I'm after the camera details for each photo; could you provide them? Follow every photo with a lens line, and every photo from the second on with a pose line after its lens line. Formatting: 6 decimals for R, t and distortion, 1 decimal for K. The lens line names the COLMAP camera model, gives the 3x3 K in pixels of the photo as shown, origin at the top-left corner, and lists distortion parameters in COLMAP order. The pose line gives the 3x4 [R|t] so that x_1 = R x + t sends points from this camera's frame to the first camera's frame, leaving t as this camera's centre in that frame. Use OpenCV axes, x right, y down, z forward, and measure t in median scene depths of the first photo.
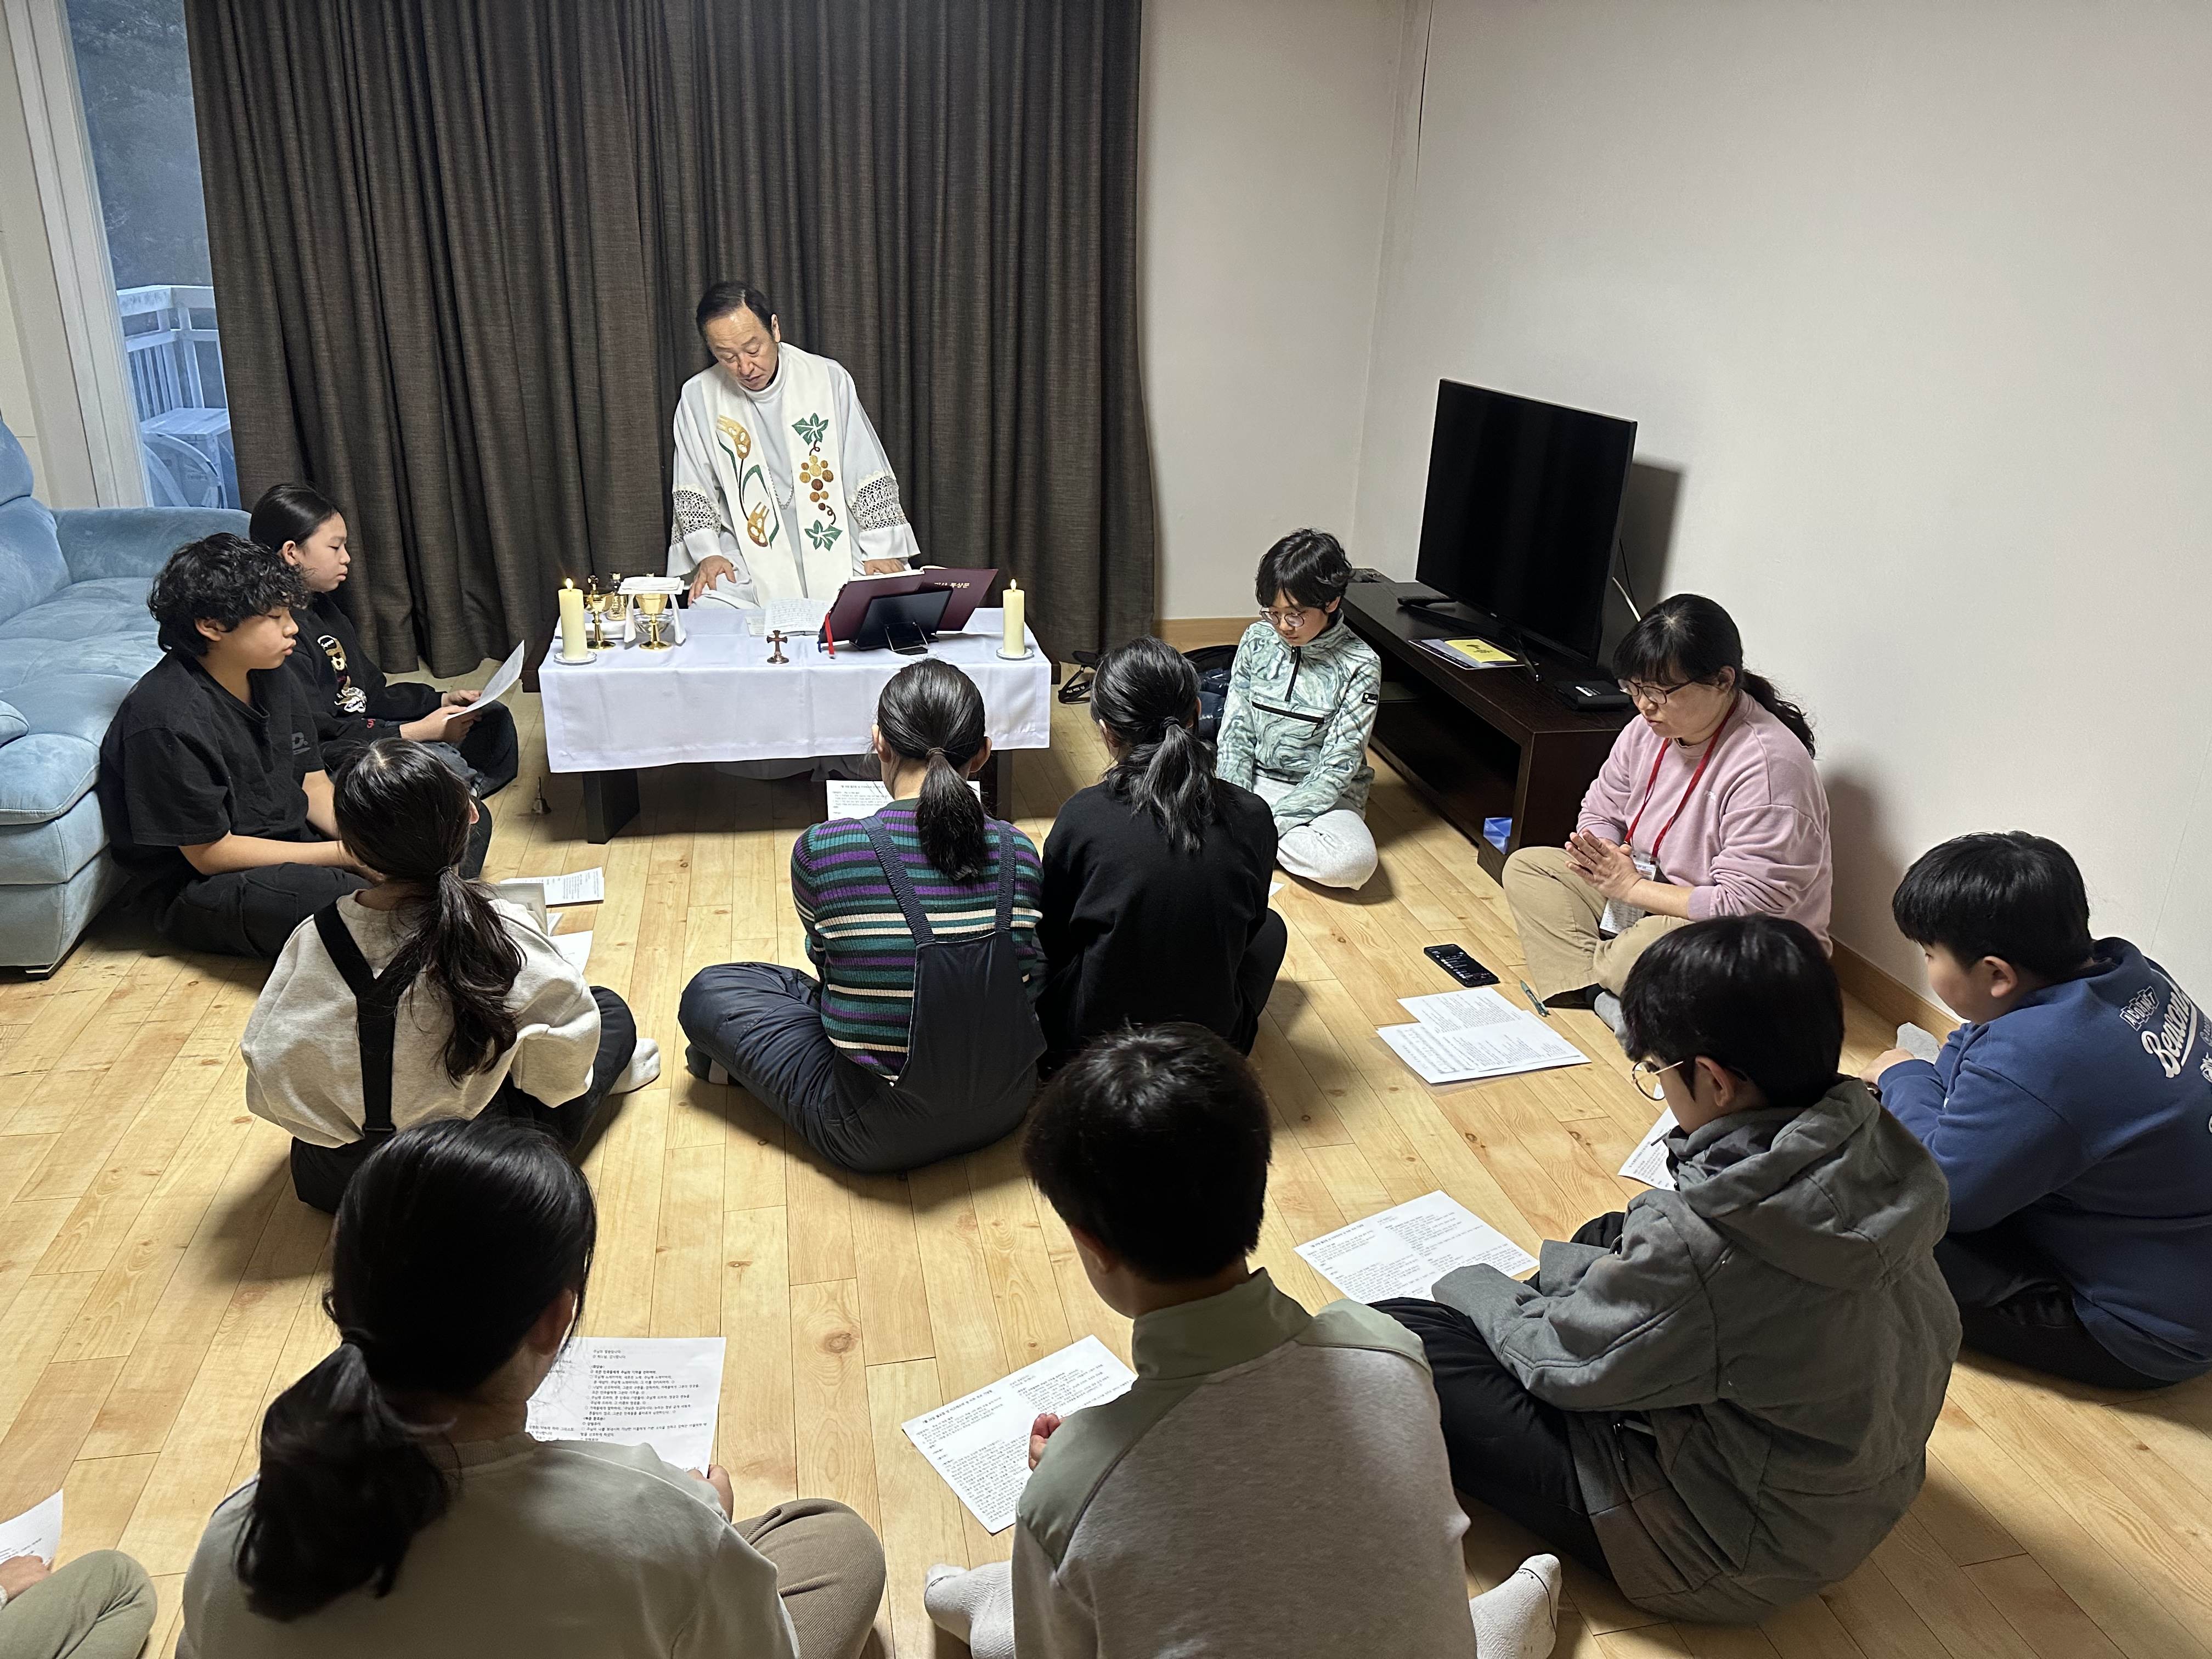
lens RADIAL K [[1506.3, 0, 1110.6], [0, 1506.3, 819.4], [0, 0, 1]] dist [0.045332, -0.065889]
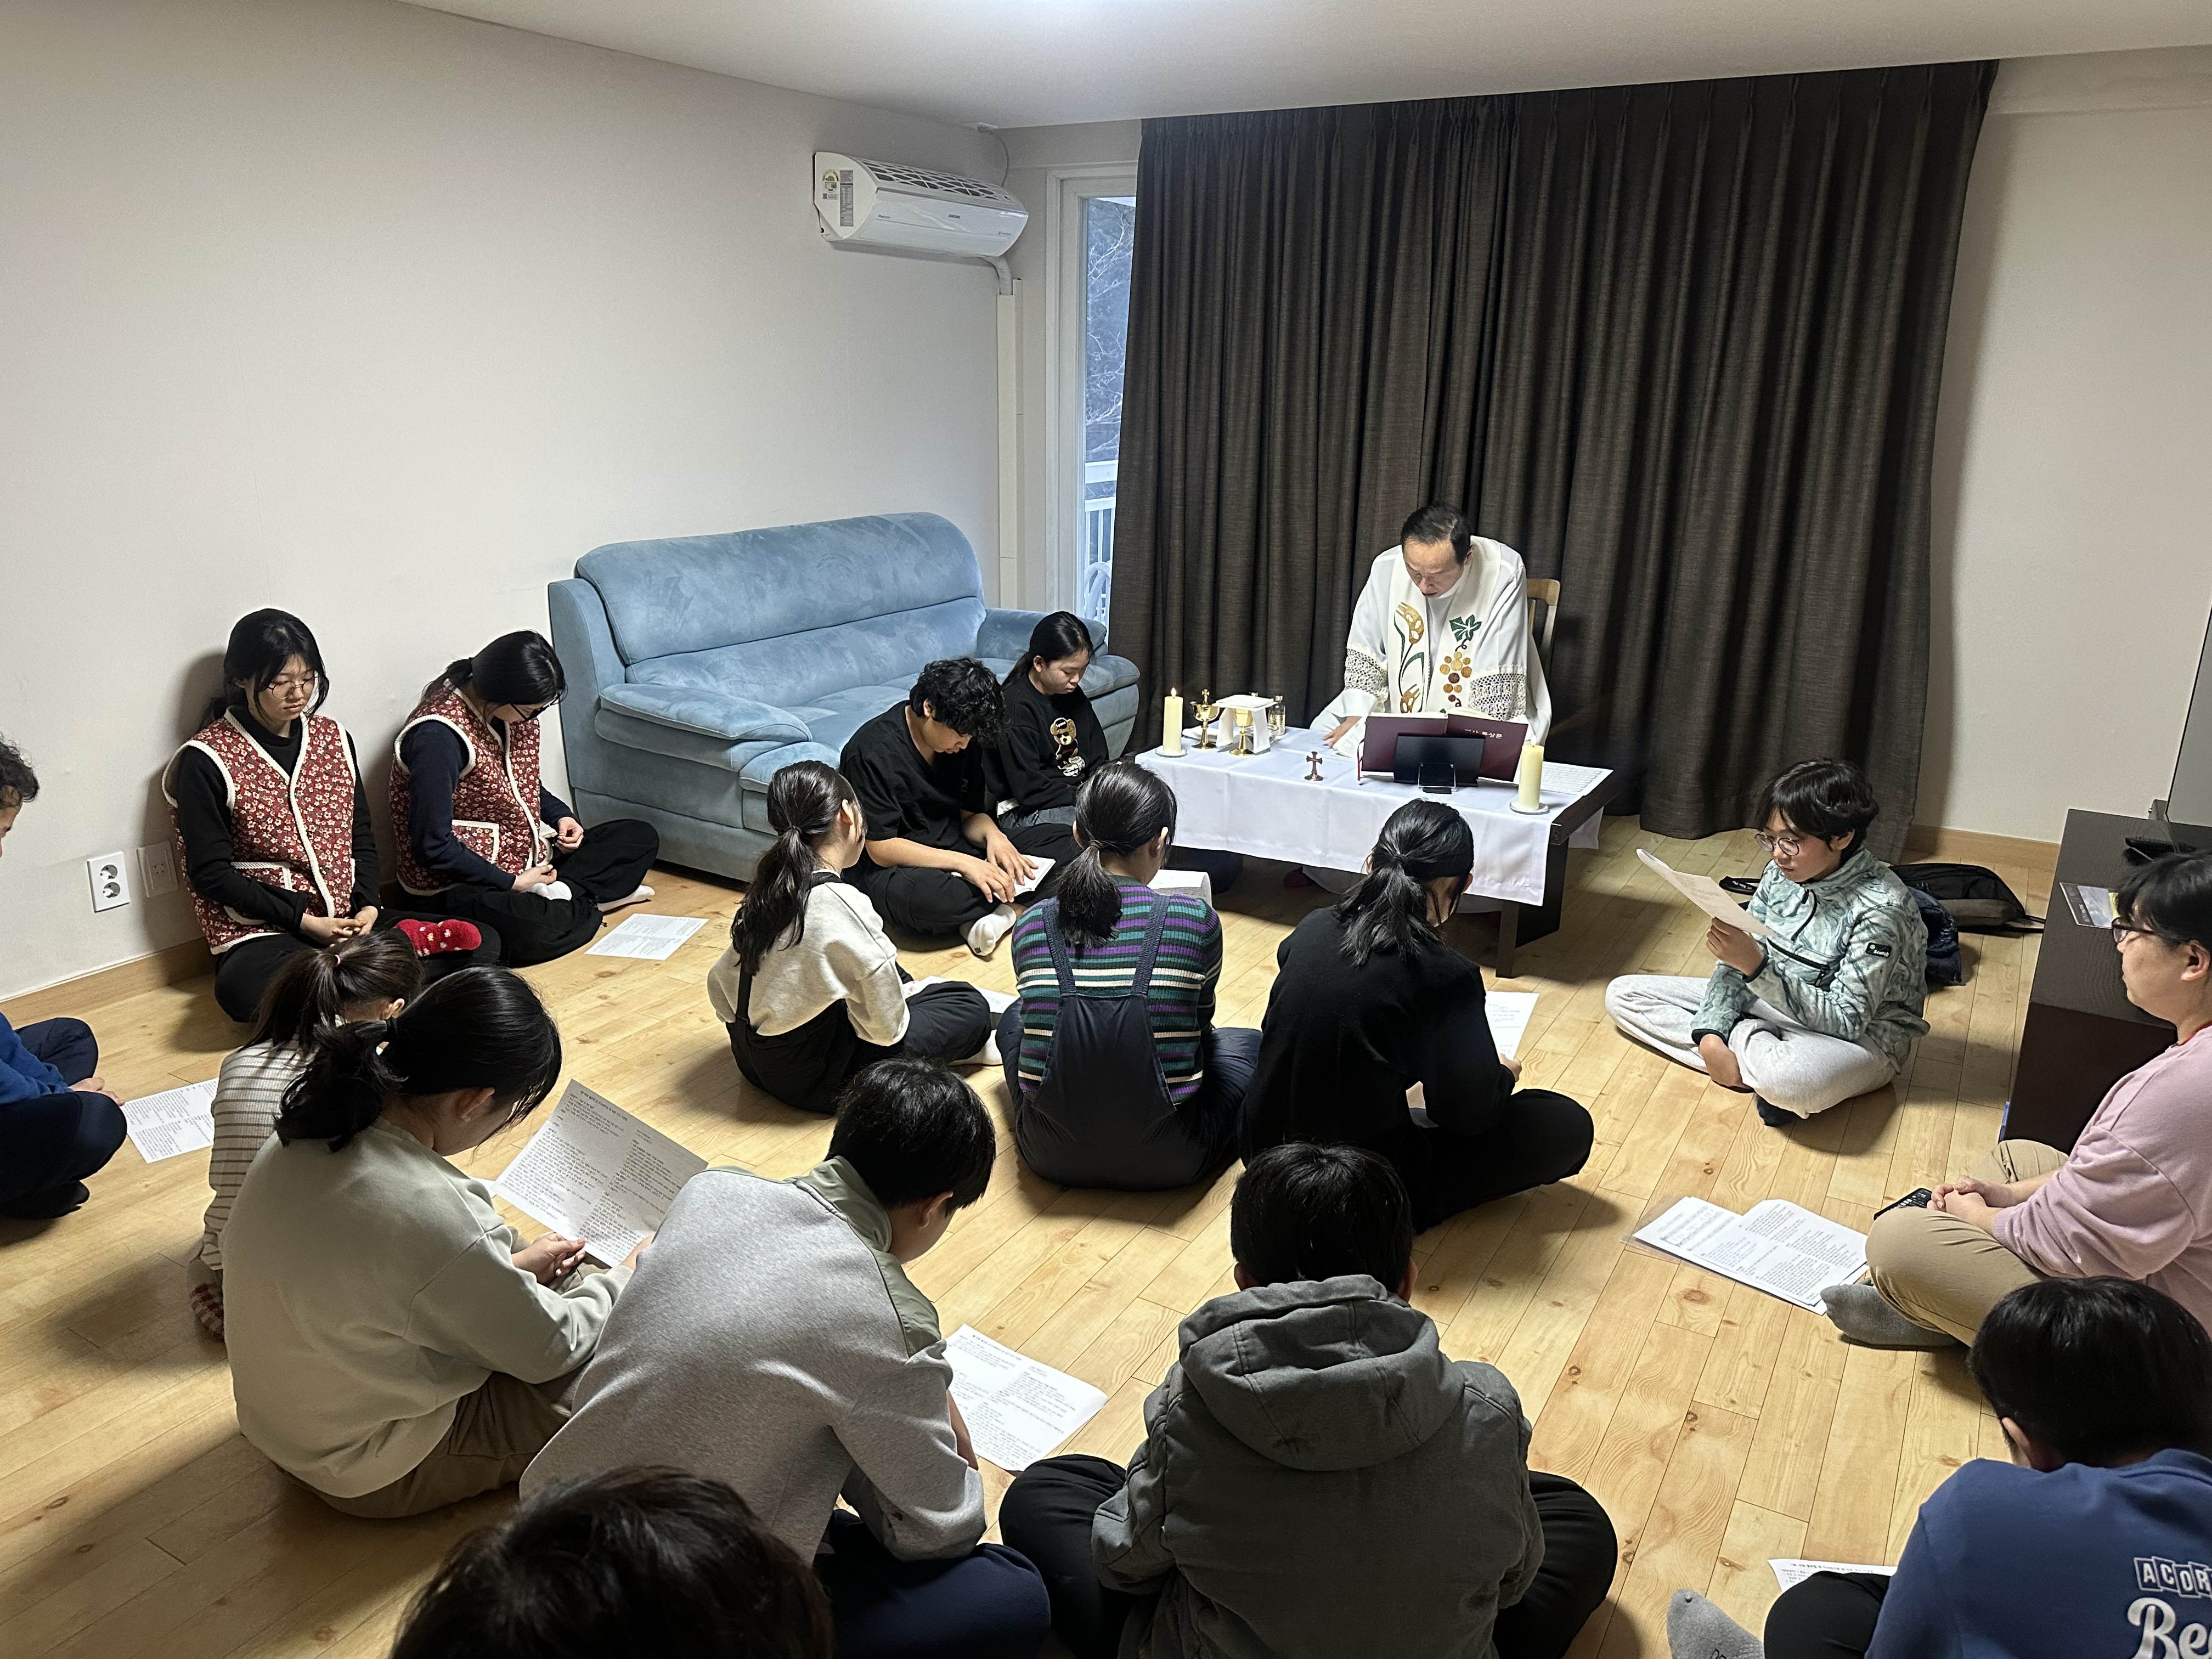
lens RADIAL K [[1506.3, 0, 1116.4], [0, 1506.3, 853.3], [0, 0, 1]] dist [0.045332, -0.065889]
pose [[0.725828, 0.177630, -0.664546, 0.426579], [-0.233324, 0.972386, 0.005073, -0.022121], [0.647097, 0.151372, 0.747230, 0.078030]]
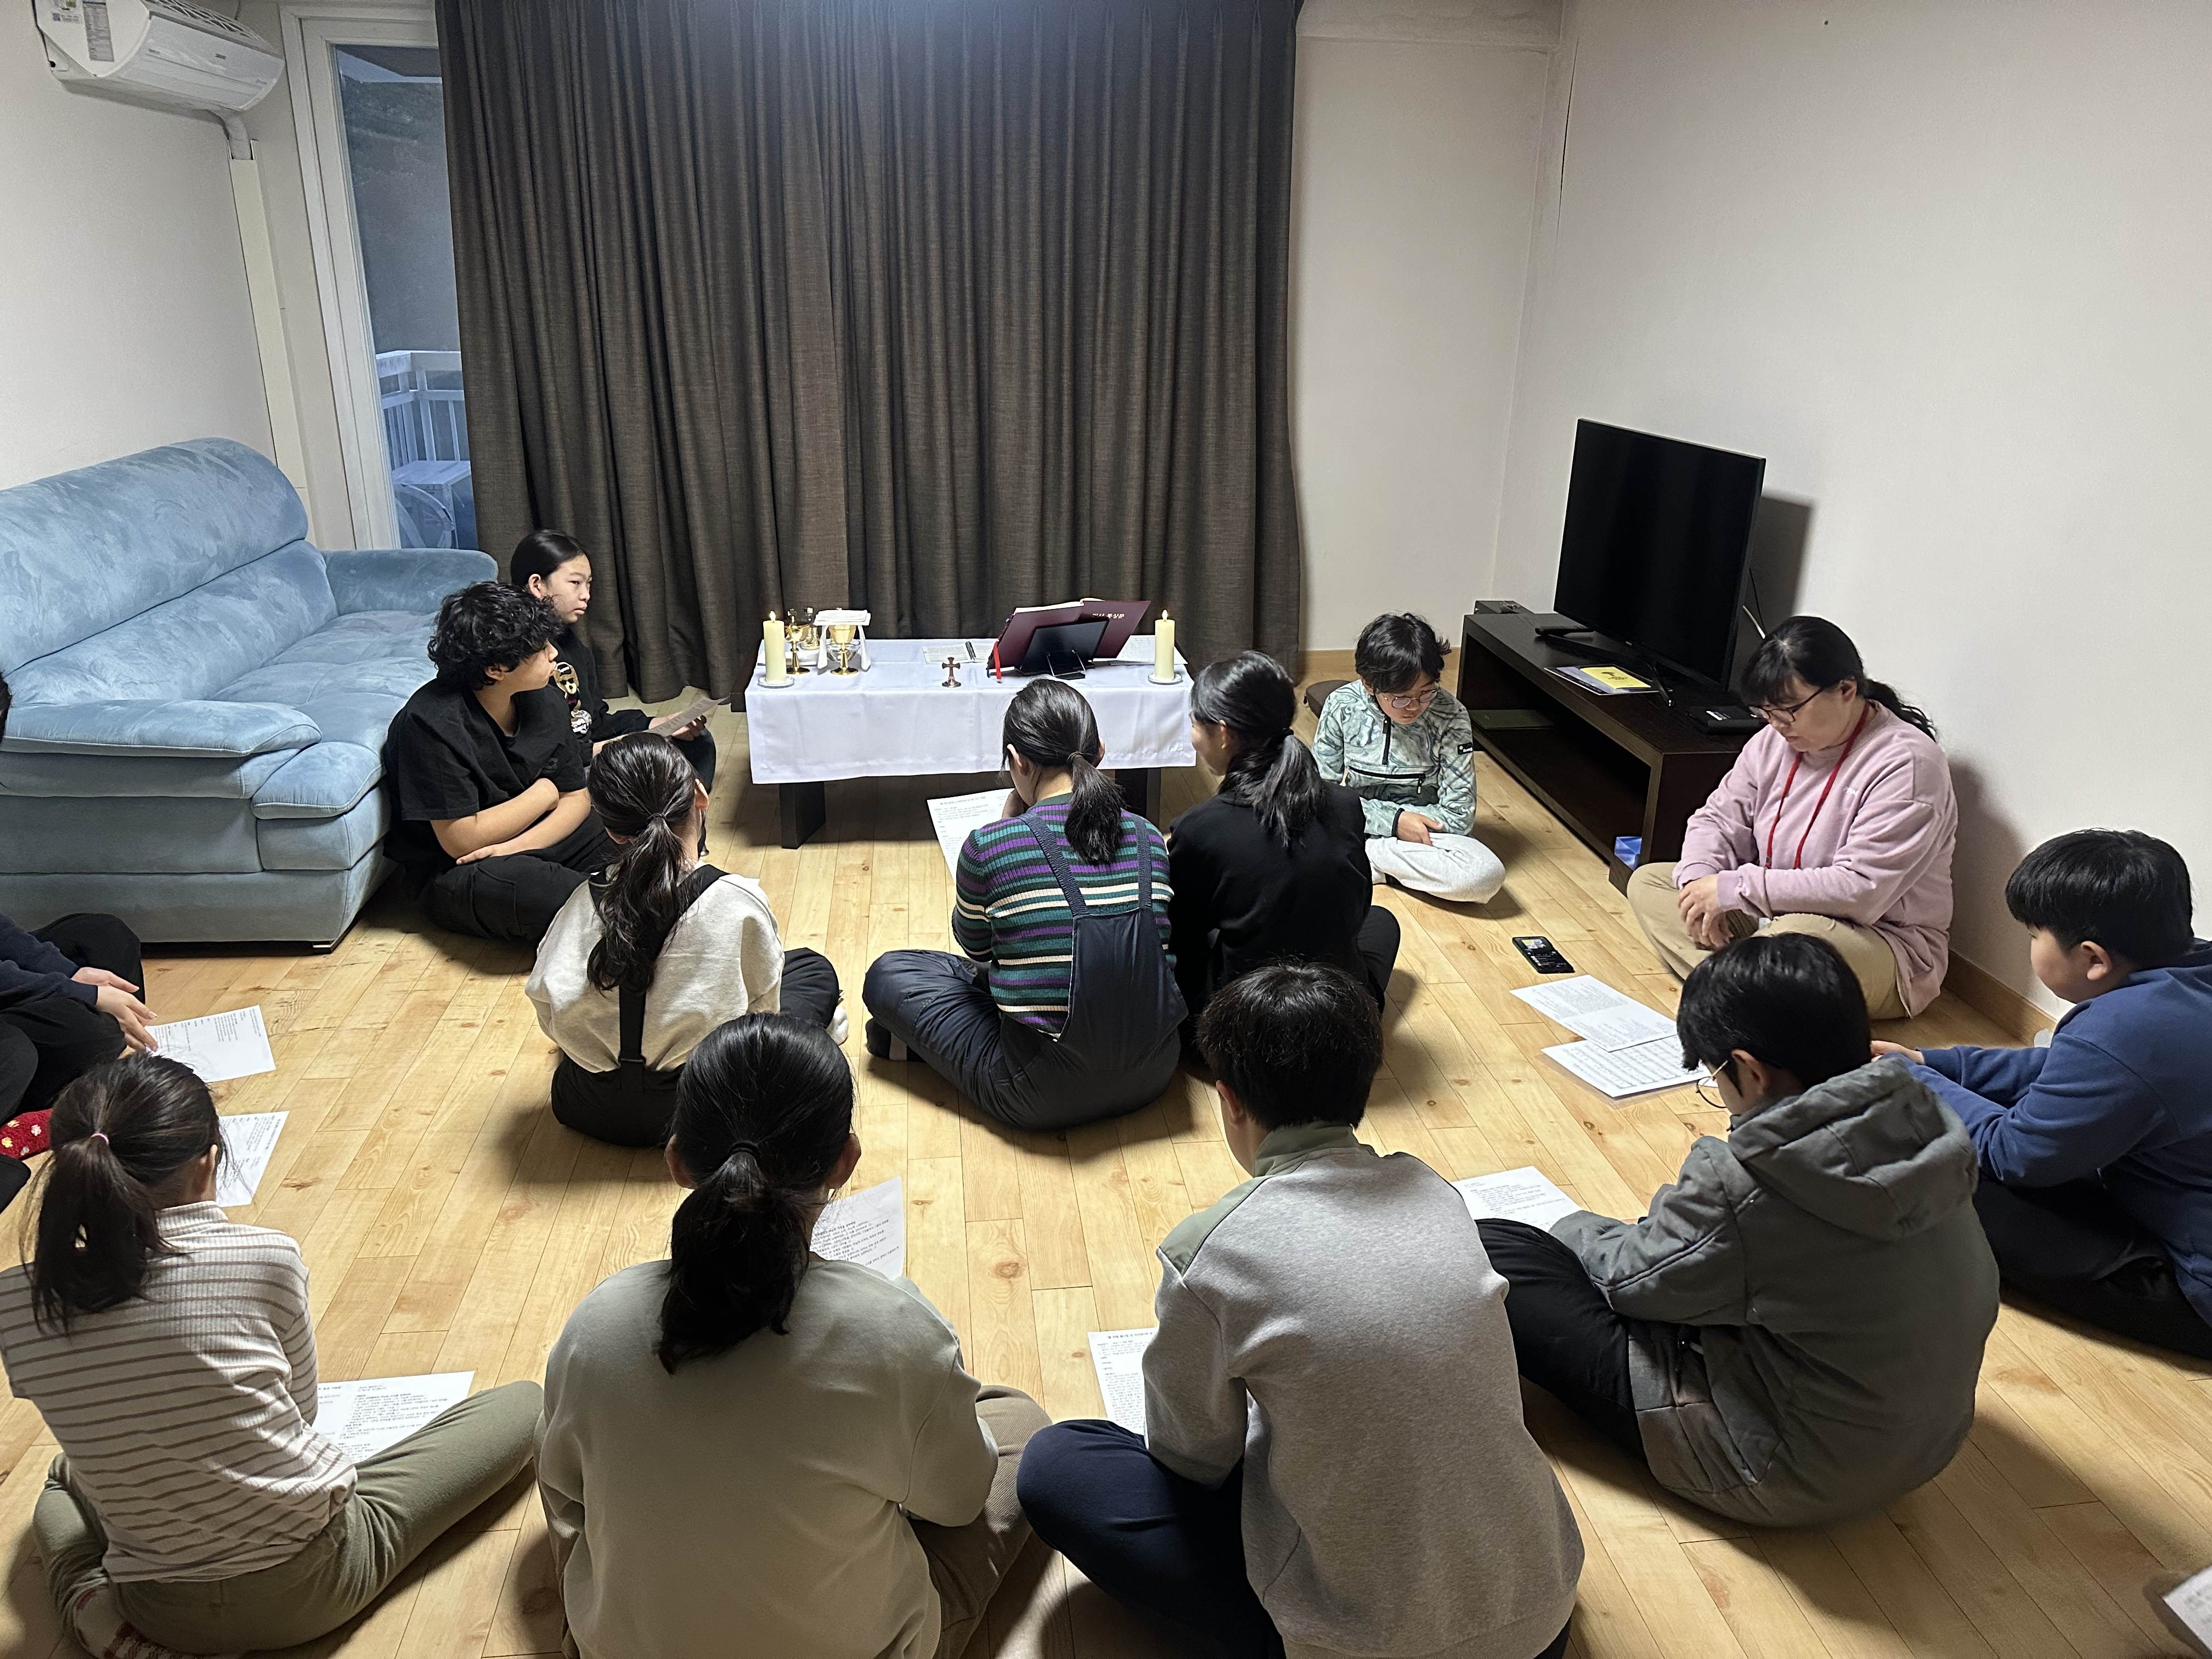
lens RADIAL K [[1506.3, 0, 1103.8], [0, 1506.3, 819.6], [0, 0, 1]] dist [0.045332, -0.065889]
pose [[0.994755, 0.011615, -0.101627, 0.002540], [-0.014202, 0.999592, -0.024771, 0.019518], [0.101298, 0.026084, 0.994514, -0.080355]]
